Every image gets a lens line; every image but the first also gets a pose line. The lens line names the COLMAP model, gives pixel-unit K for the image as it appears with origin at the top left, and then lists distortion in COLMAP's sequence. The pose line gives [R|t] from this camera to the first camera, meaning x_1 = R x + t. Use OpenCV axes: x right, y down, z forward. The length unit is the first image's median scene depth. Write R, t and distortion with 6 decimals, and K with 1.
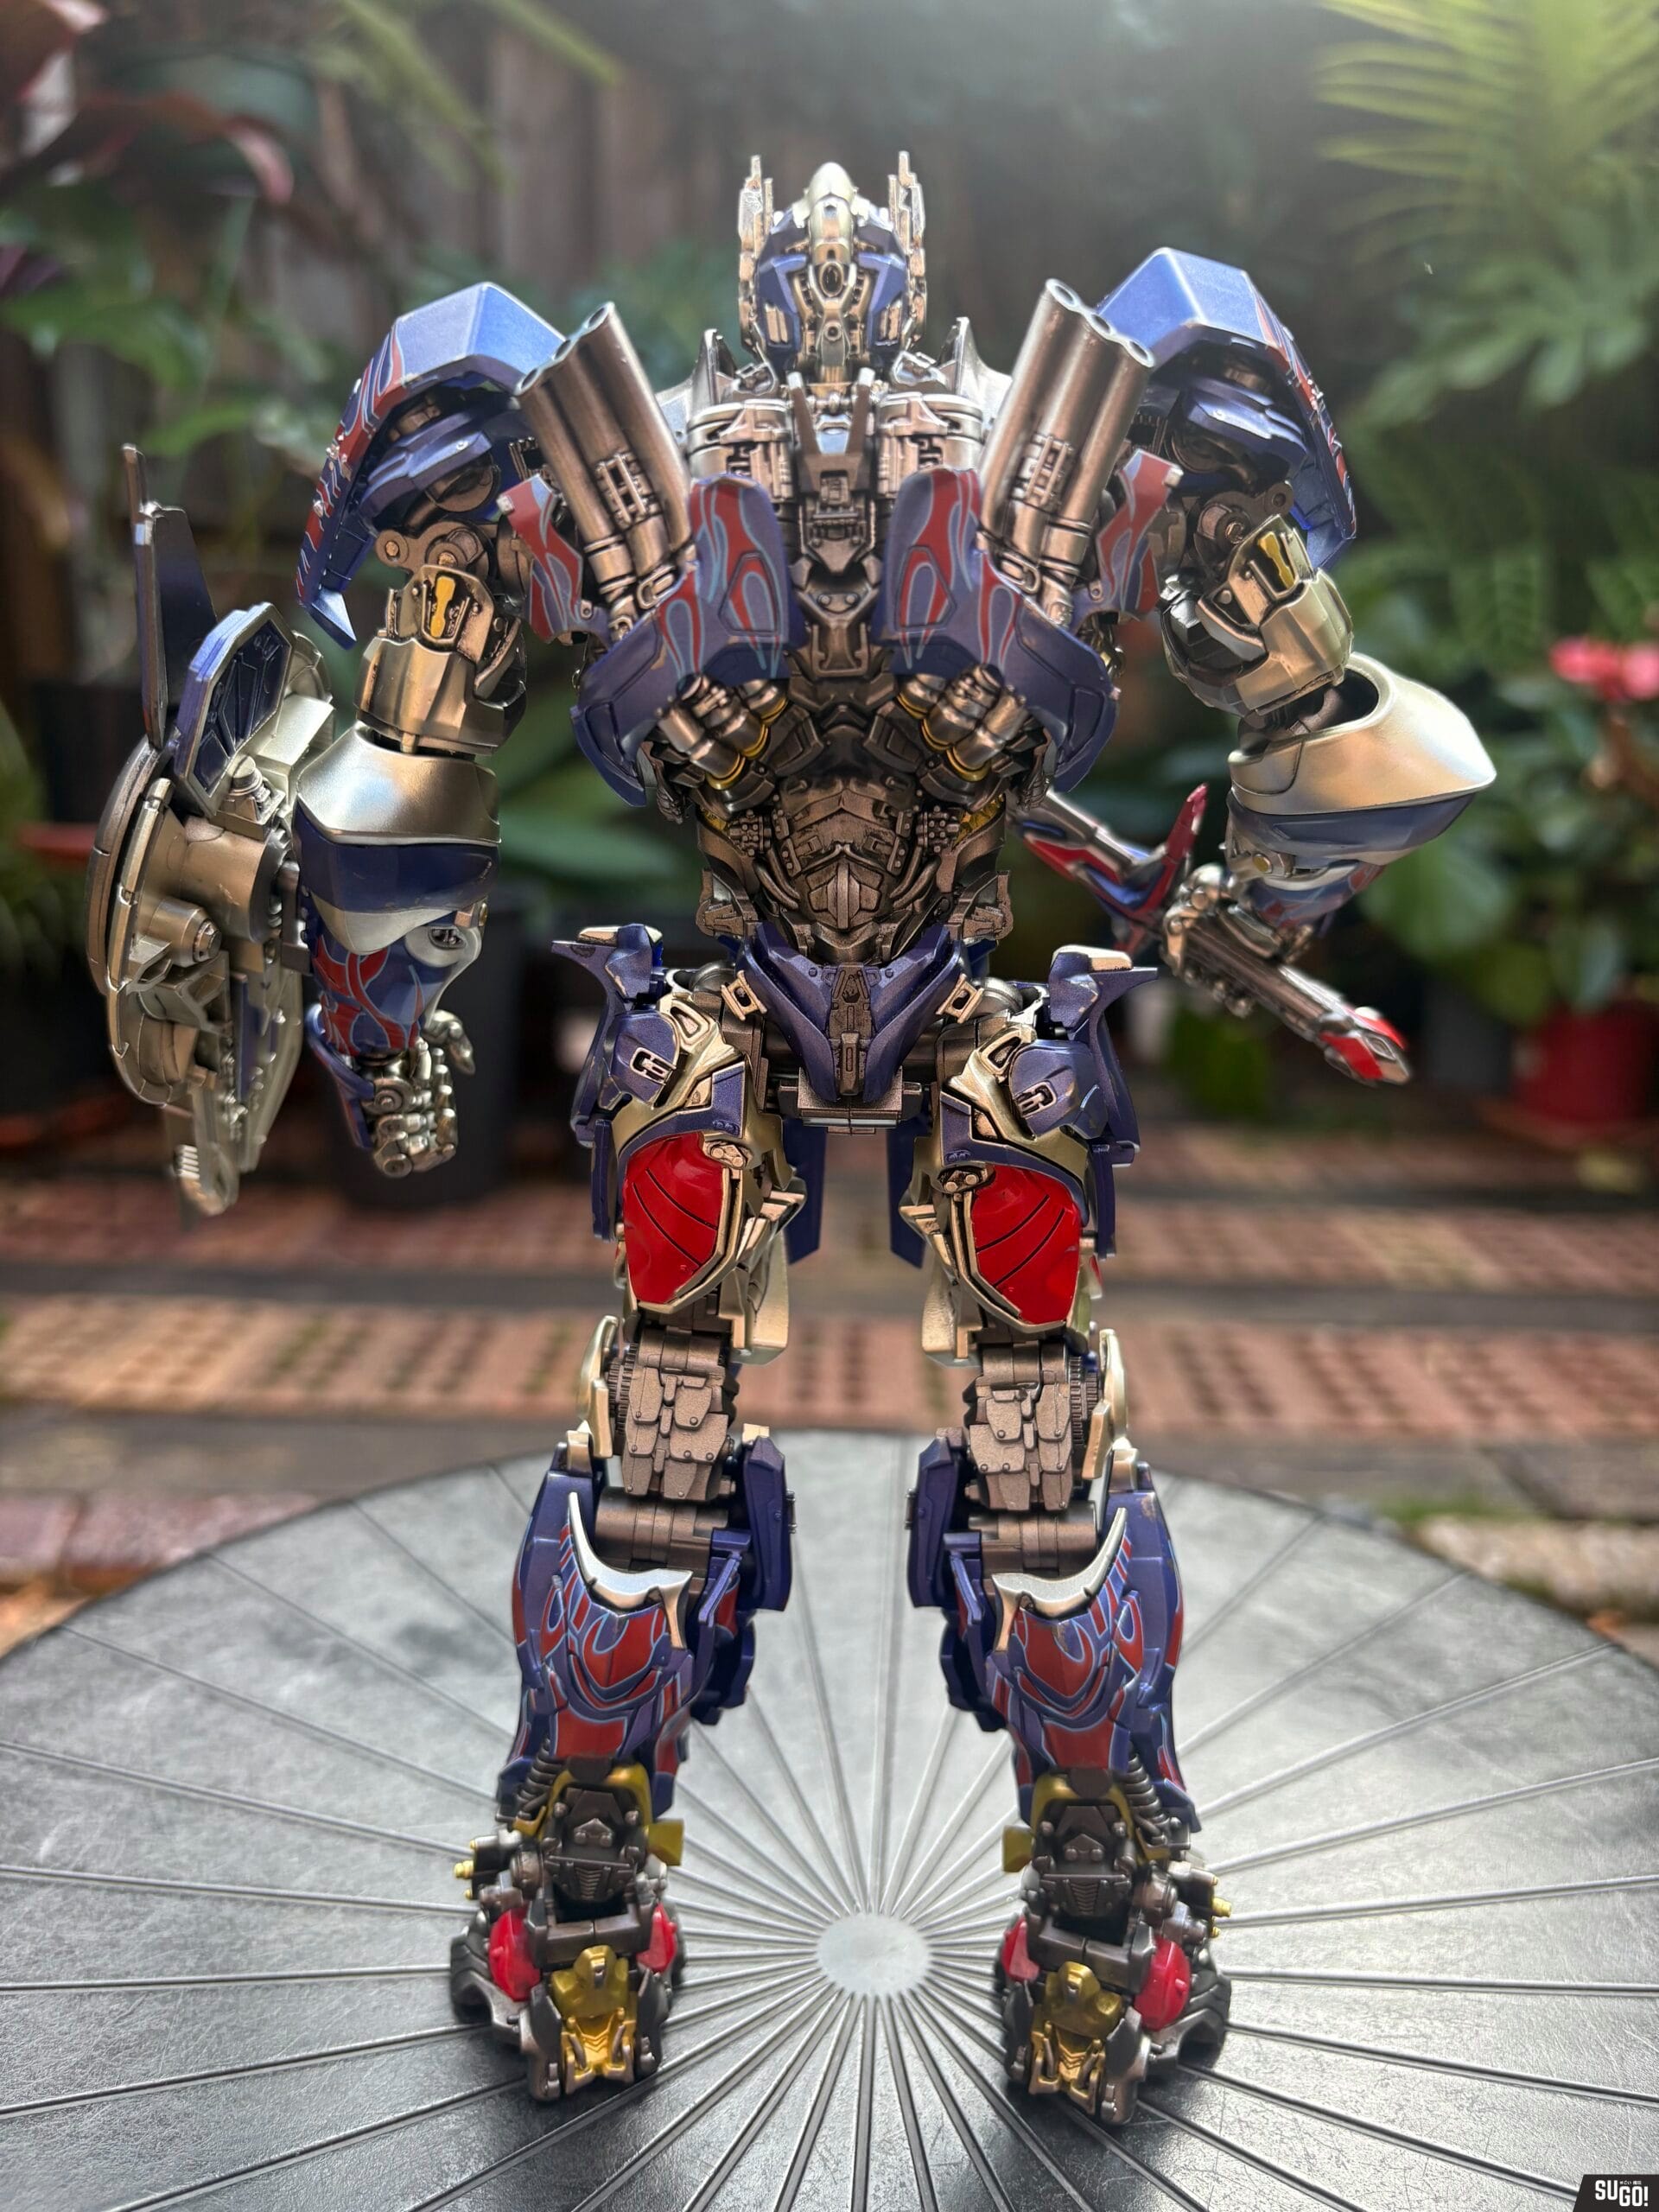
lens RADIAL K [[1715.2, 0, 833.2], [0, 1715.2, 1114.6], [0, 0, 1]] dist [0.021804, -0.042072]
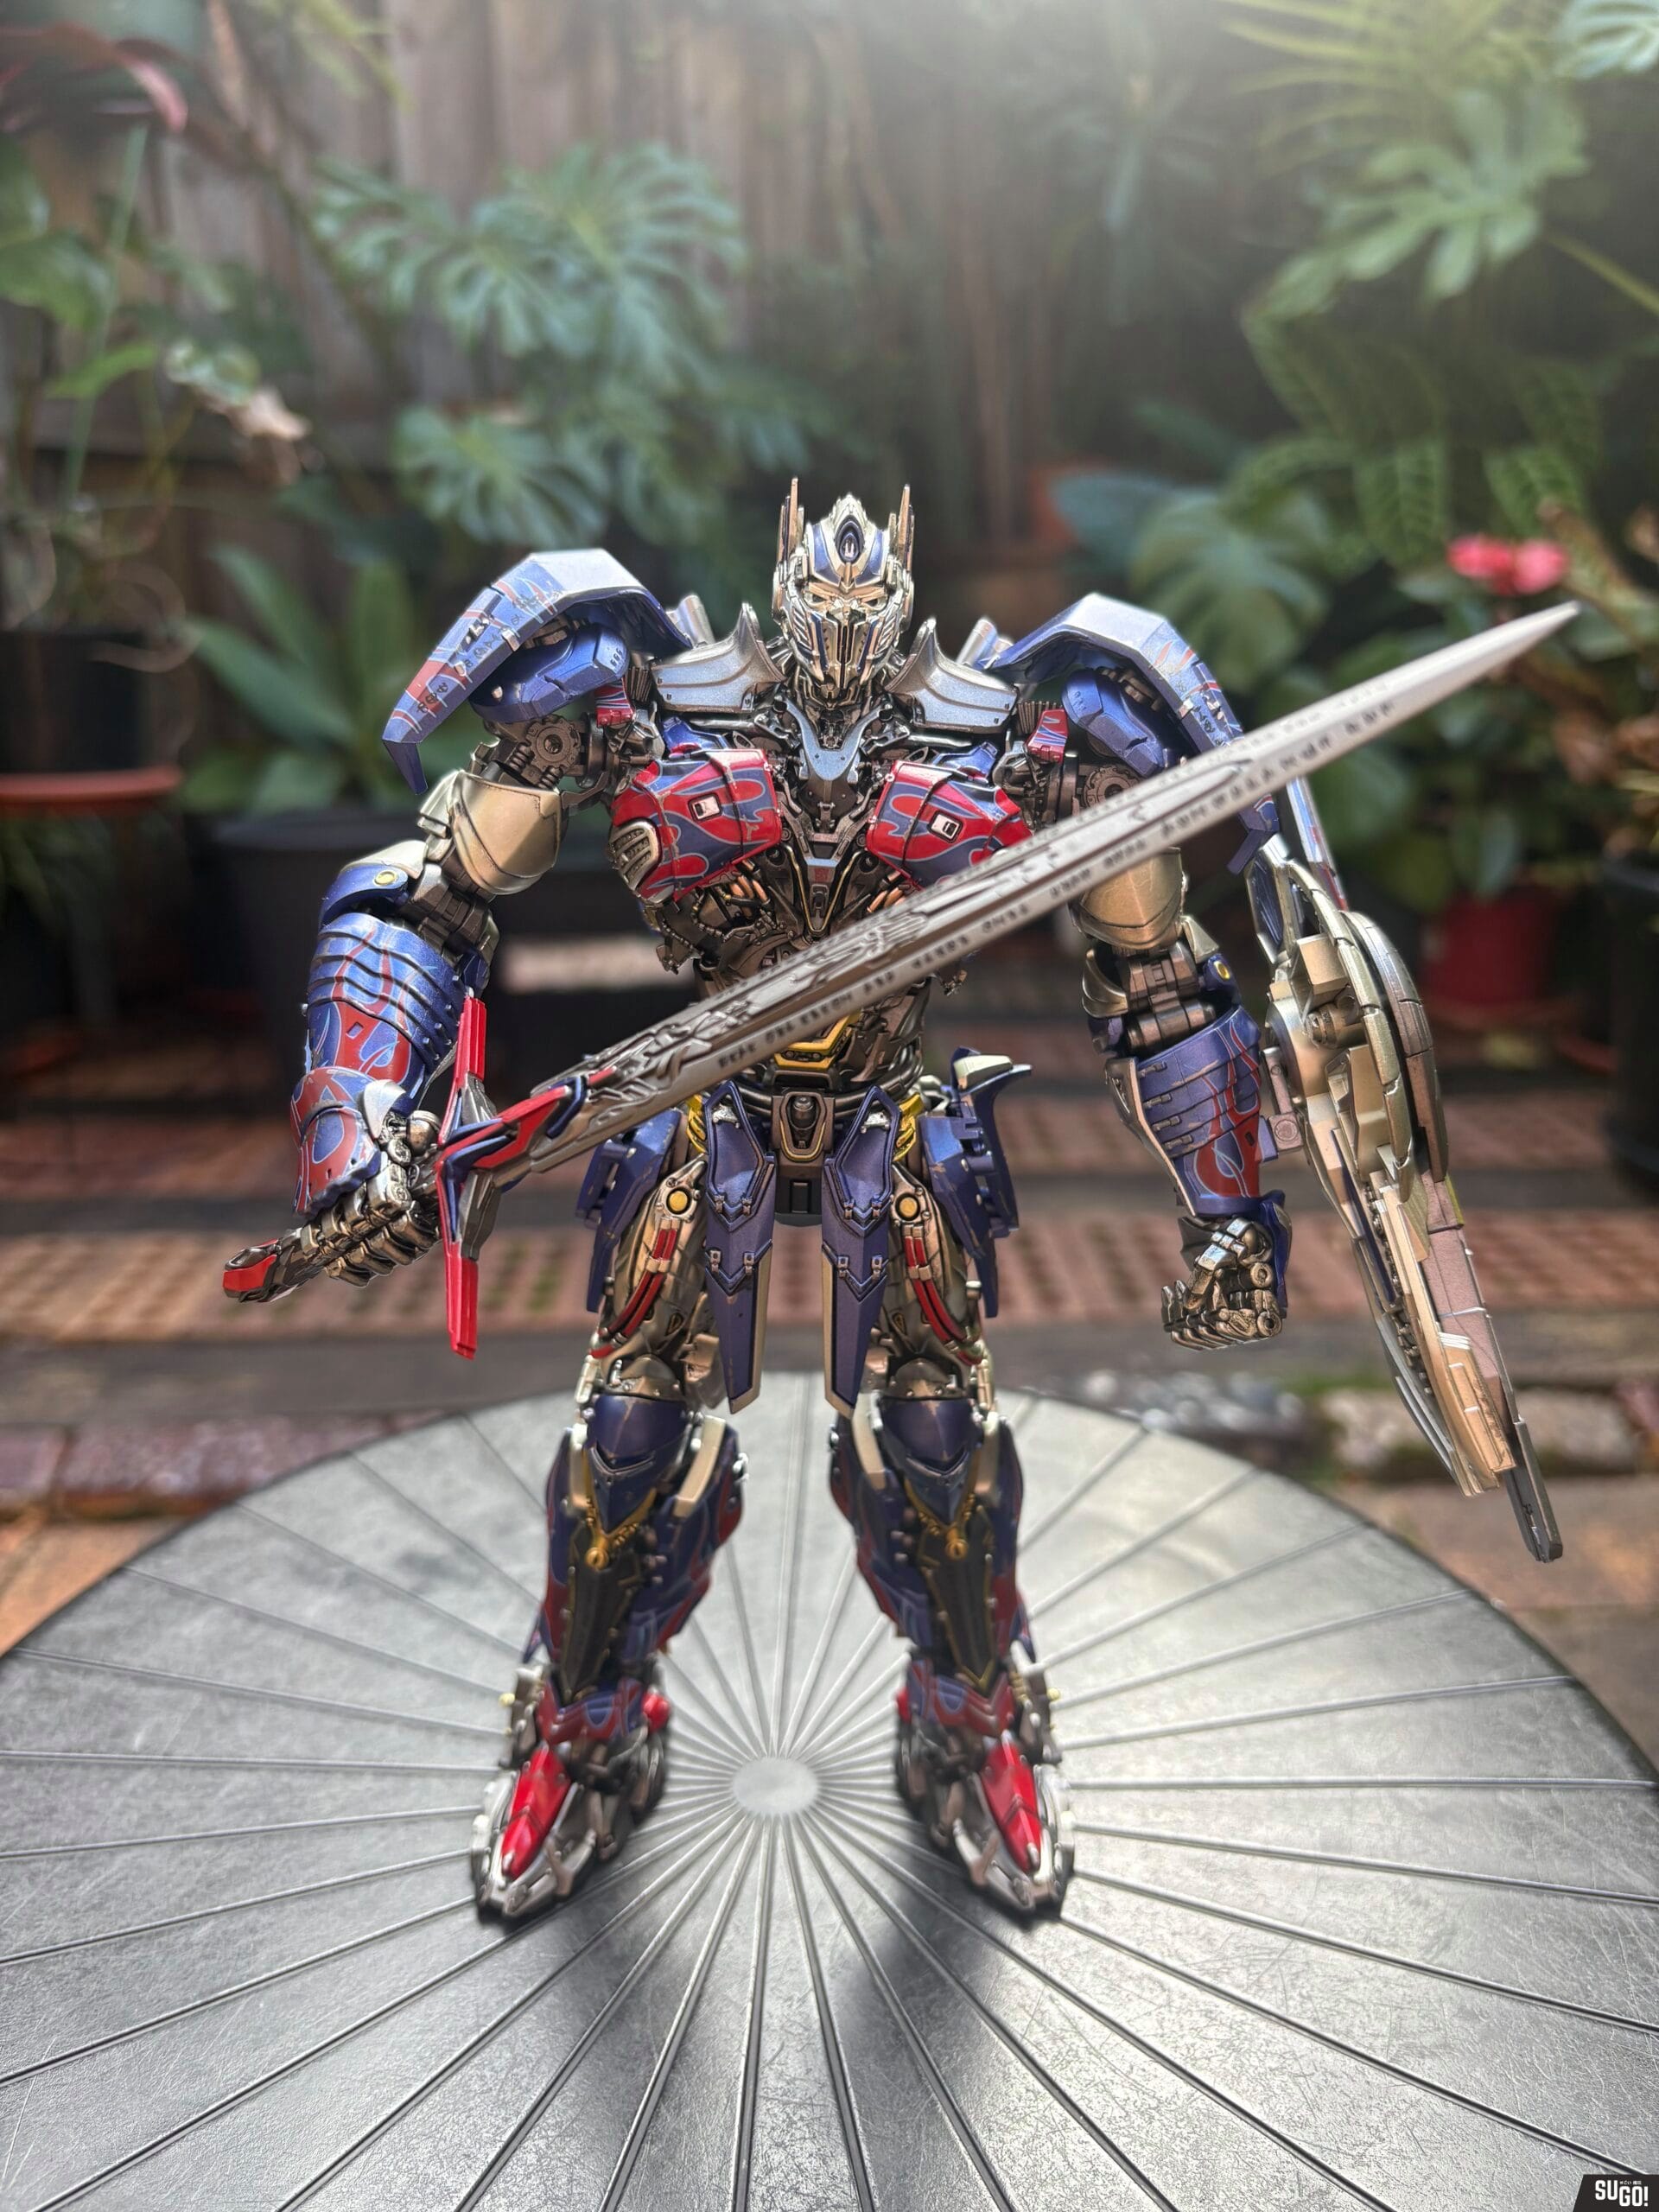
lens RADIAL K [[1715.2, 0, 826.7], [0, 1715.2, 1103.6], [0, 0, 1]] dist [0.021804, -0.042072]
pose [[0.998842, -0.039930, 0.026850, 0.037371], [0.038248, 0.997437, 0.060476, -0.091378], [-0.029196, -0.059379, 0.997808, -0.230792]]
